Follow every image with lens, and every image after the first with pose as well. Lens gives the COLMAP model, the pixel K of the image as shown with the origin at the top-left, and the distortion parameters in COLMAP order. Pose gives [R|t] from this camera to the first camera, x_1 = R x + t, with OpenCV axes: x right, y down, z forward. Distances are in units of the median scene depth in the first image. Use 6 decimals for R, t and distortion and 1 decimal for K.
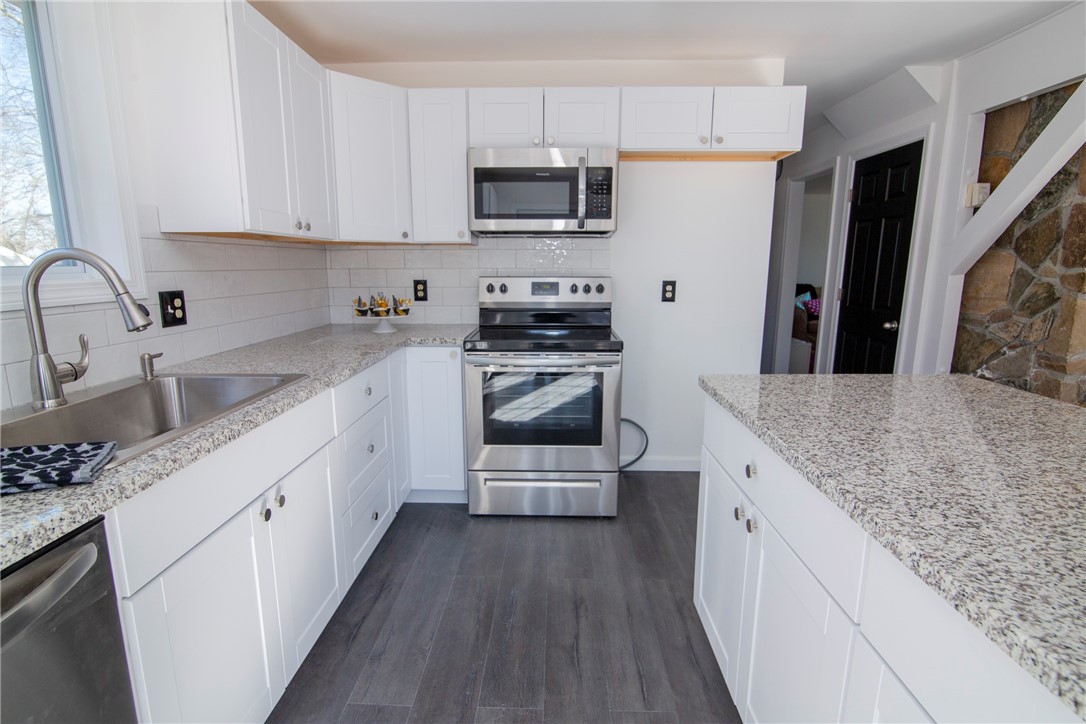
lens RADIAL K [[562.1, 0, 545.8], [0, 562.1, 373.7], [0, 0, 1]] dist [-0.016684, -0.000985]
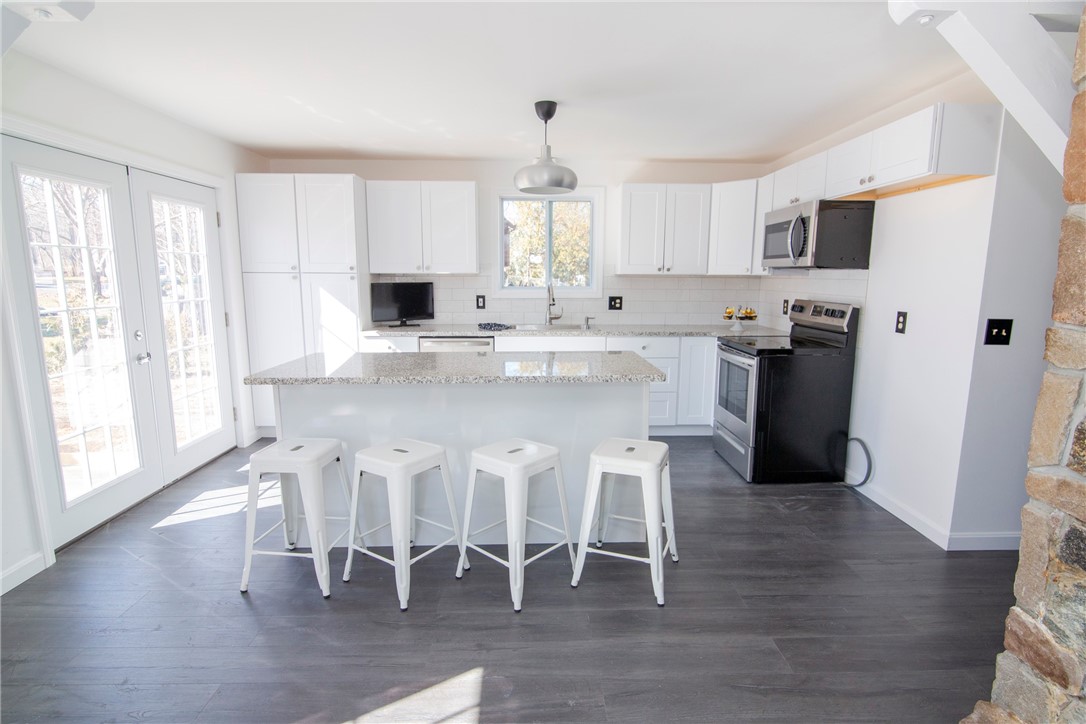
lens RADIAL K [[562.1, 0, 541.7], [0, 562.1, 363.0], [0, 0, 1]] dist [-0.016684, -0.000985]
pose [[0.027192, 0.151693, -0.988054, 1.344891], [-0.200140, 0.969232, 0.143296, -0.106591], [0.979390, 0.193852, 0.056715, 0.400443]]
